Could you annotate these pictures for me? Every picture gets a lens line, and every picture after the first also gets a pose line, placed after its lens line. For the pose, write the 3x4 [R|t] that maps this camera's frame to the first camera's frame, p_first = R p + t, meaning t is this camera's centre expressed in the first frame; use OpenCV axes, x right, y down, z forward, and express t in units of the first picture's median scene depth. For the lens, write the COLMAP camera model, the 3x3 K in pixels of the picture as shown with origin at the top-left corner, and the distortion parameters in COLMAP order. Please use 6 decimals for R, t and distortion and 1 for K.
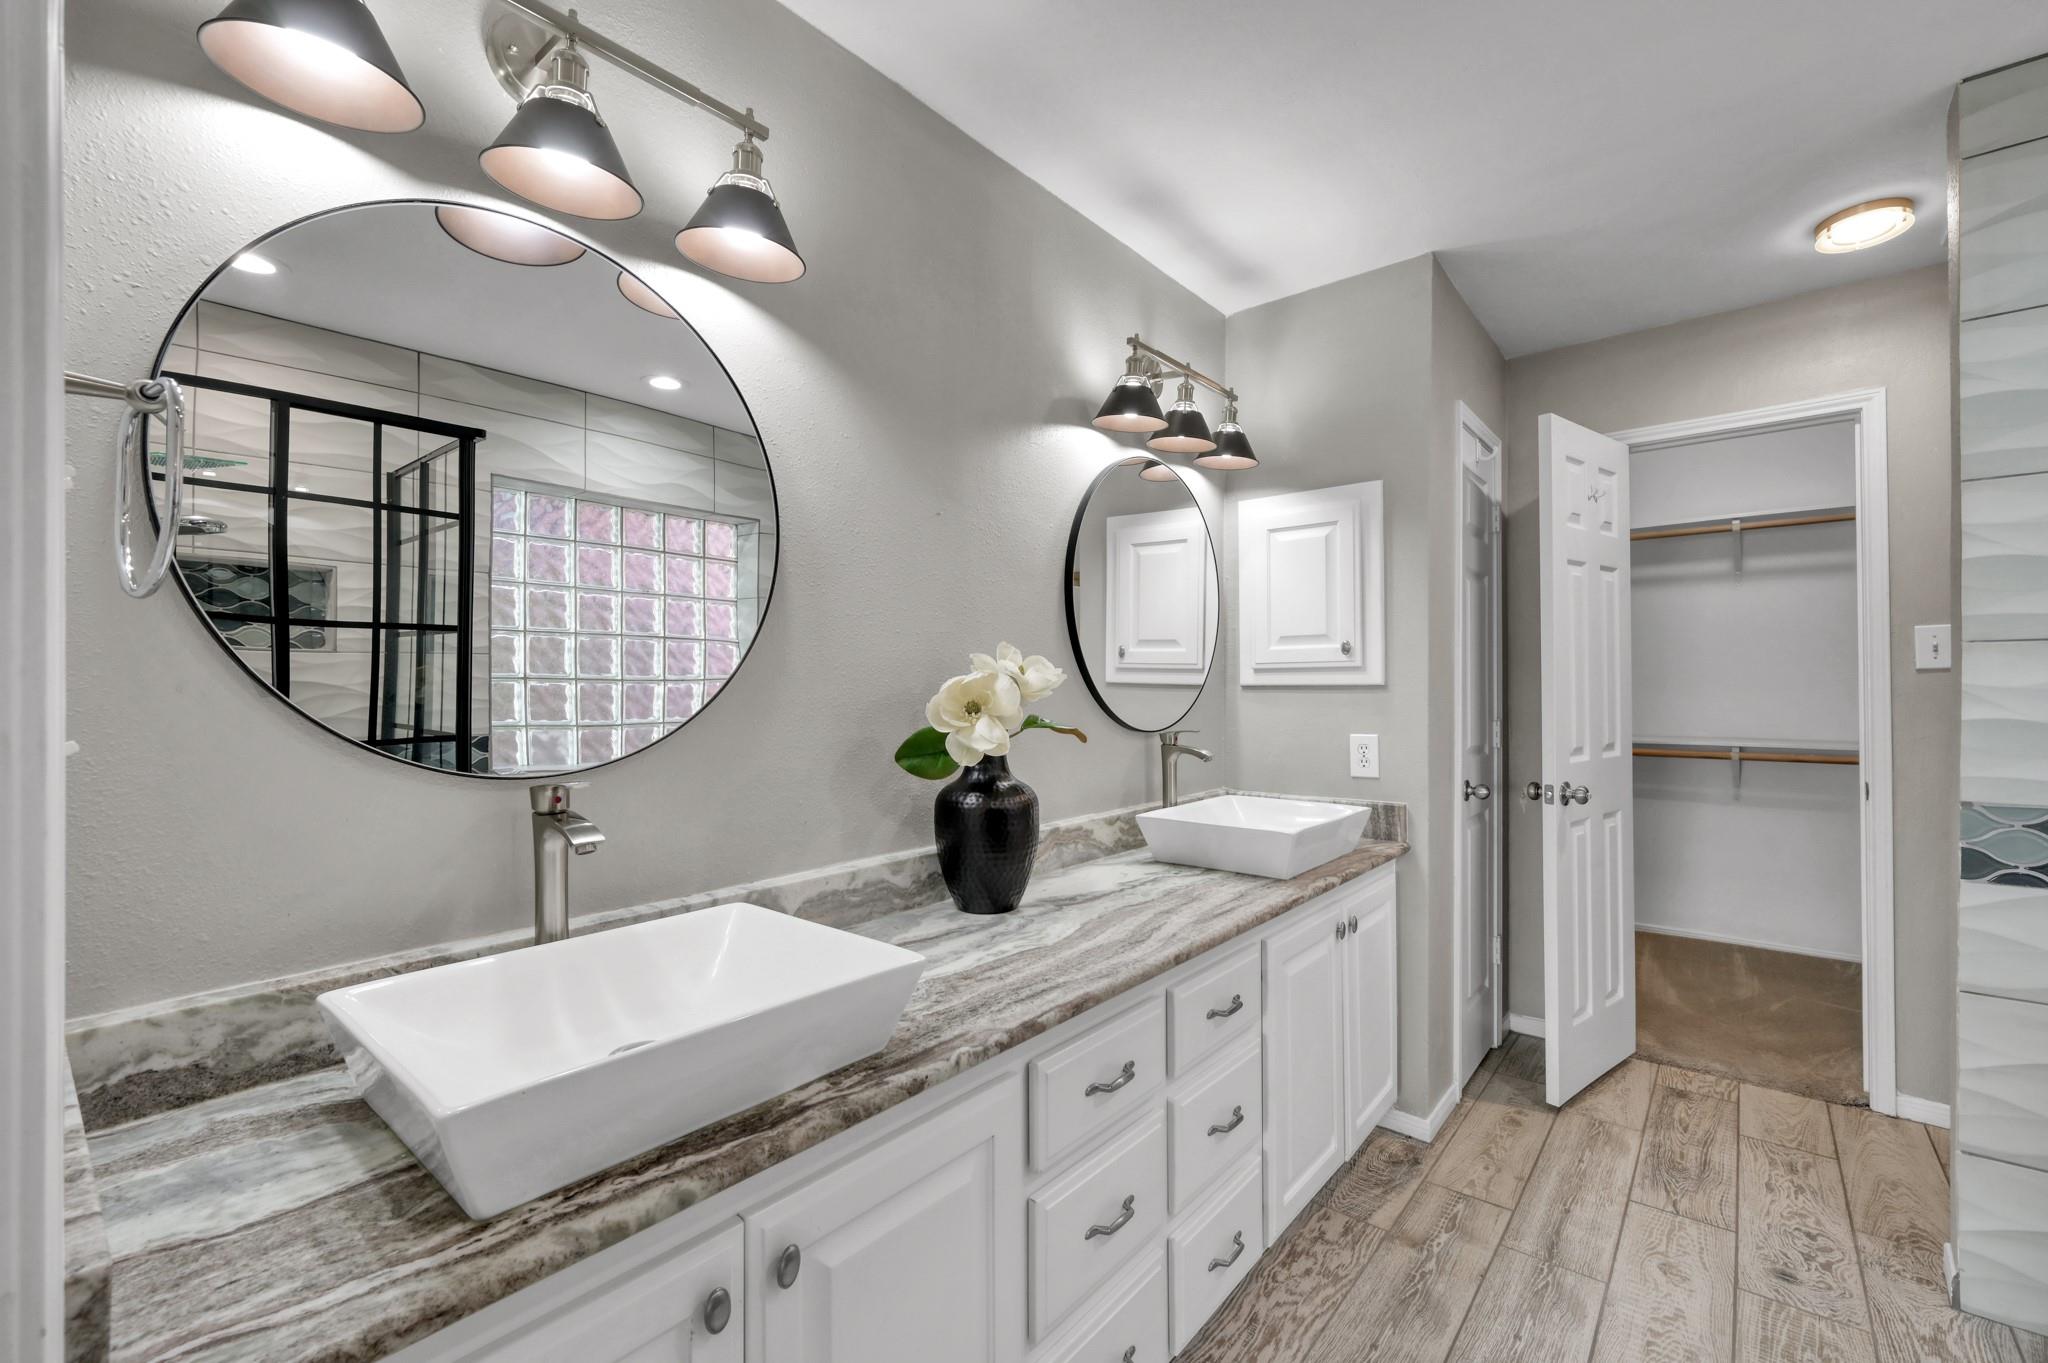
lens RADIAL K [[865.0, 0, 1024.6], [0, 865.0, 686.2], [0, 0, 1]] dist [0.000973, 0.000061]
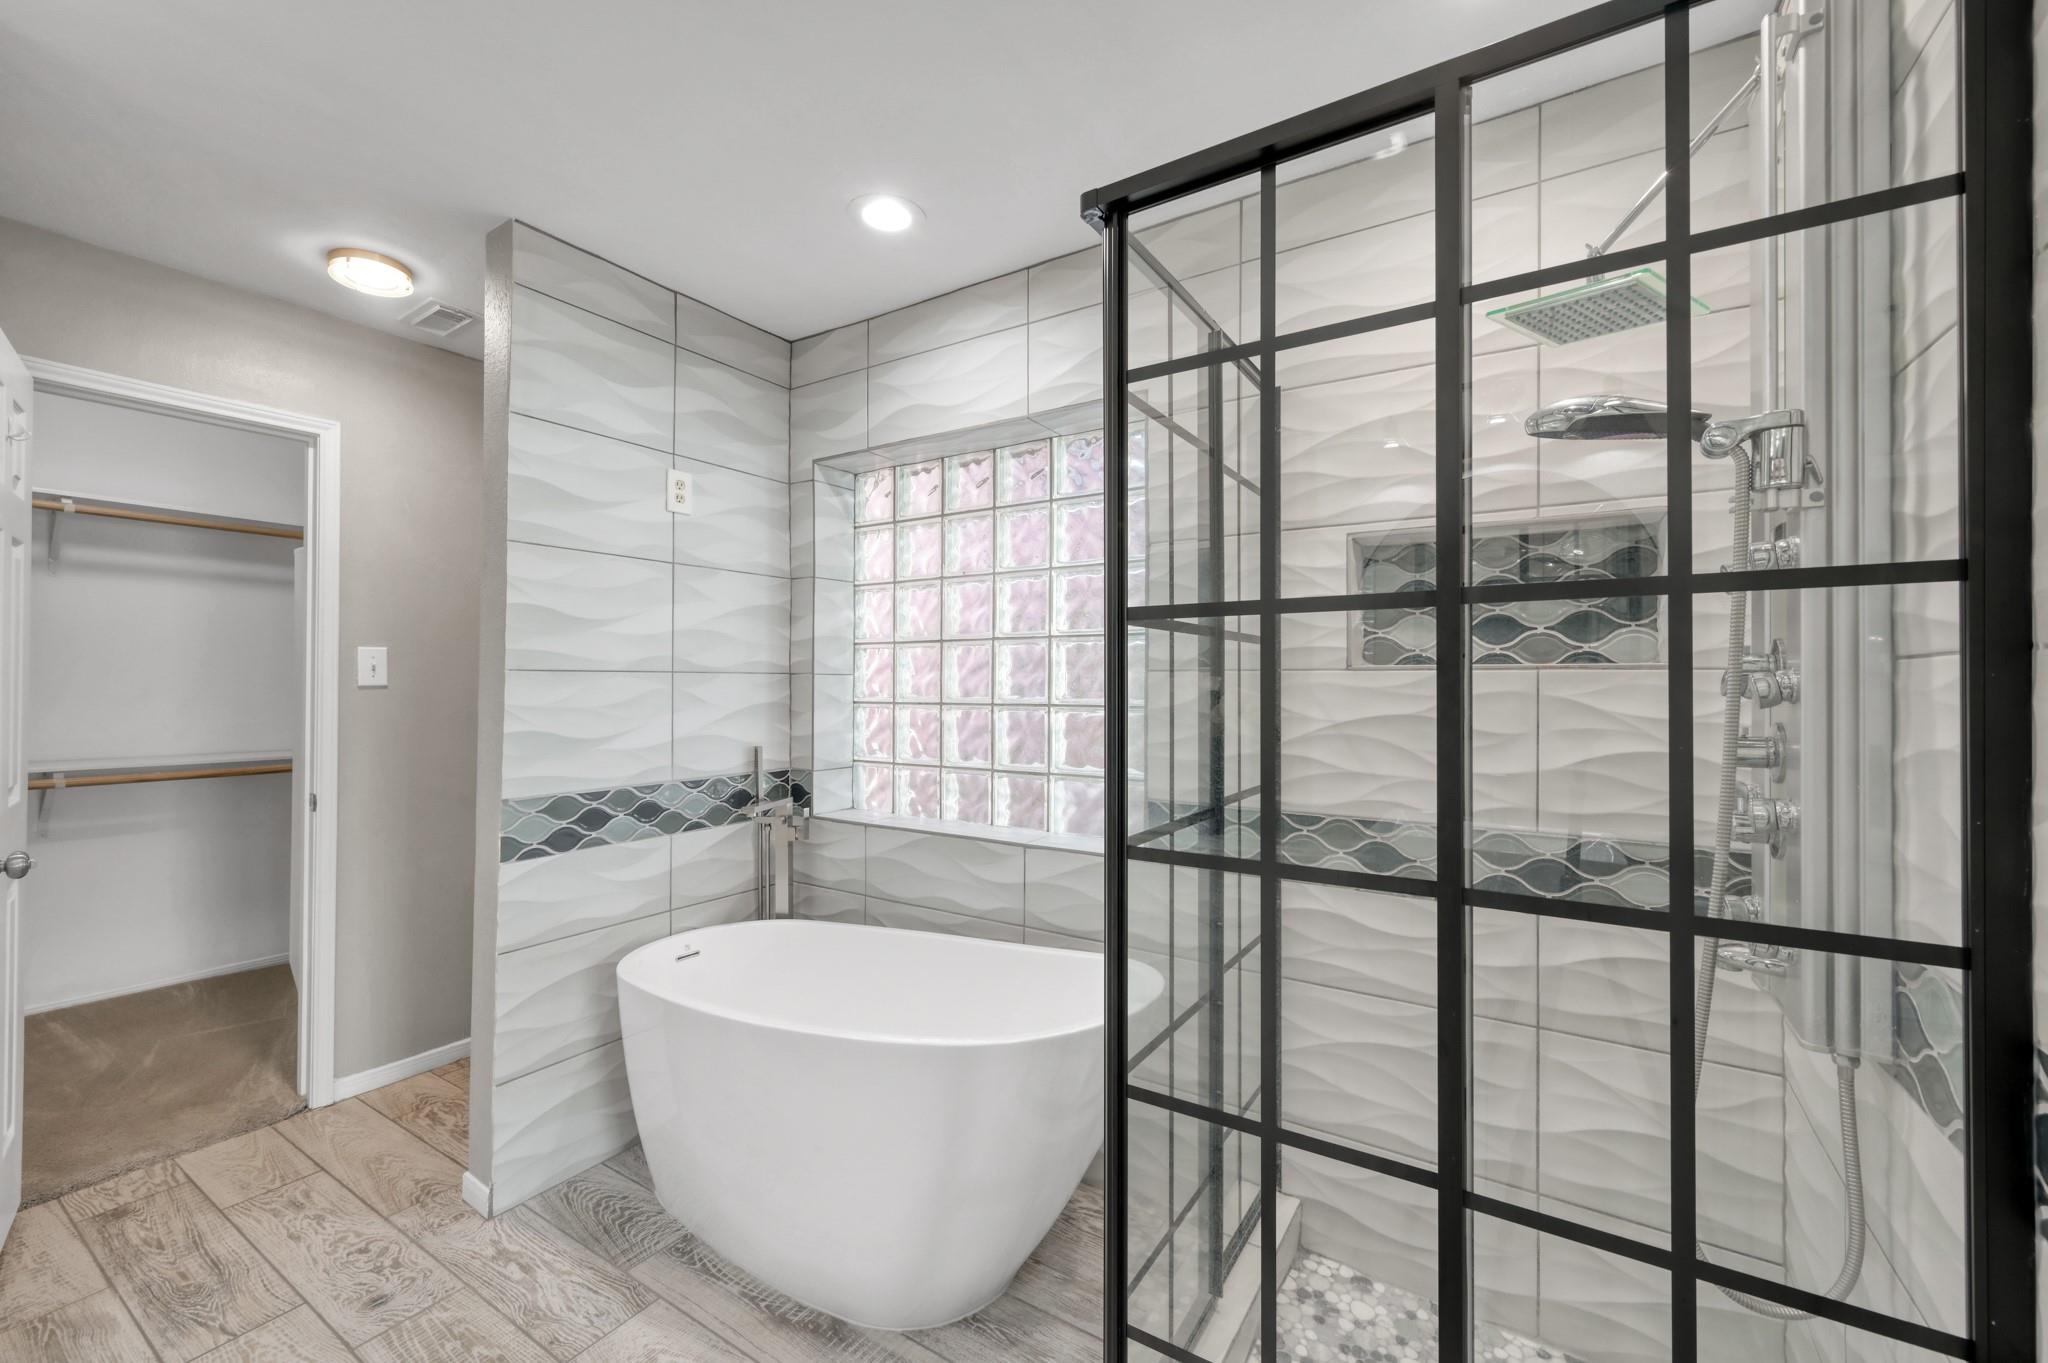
lens RADIAL K [[817.7, 0, 1026.0], [0, 817.7, 675.5], [0, 0, 1]] dist [0.001612, 0.000266]
pose [[-0.134671, 0.017583, 0.990734, -0.125448], [-0.004817, 0.999819, -0.018399, -0.017867], [-0.990879, -0.007250, -0.134562, 0.296092]]
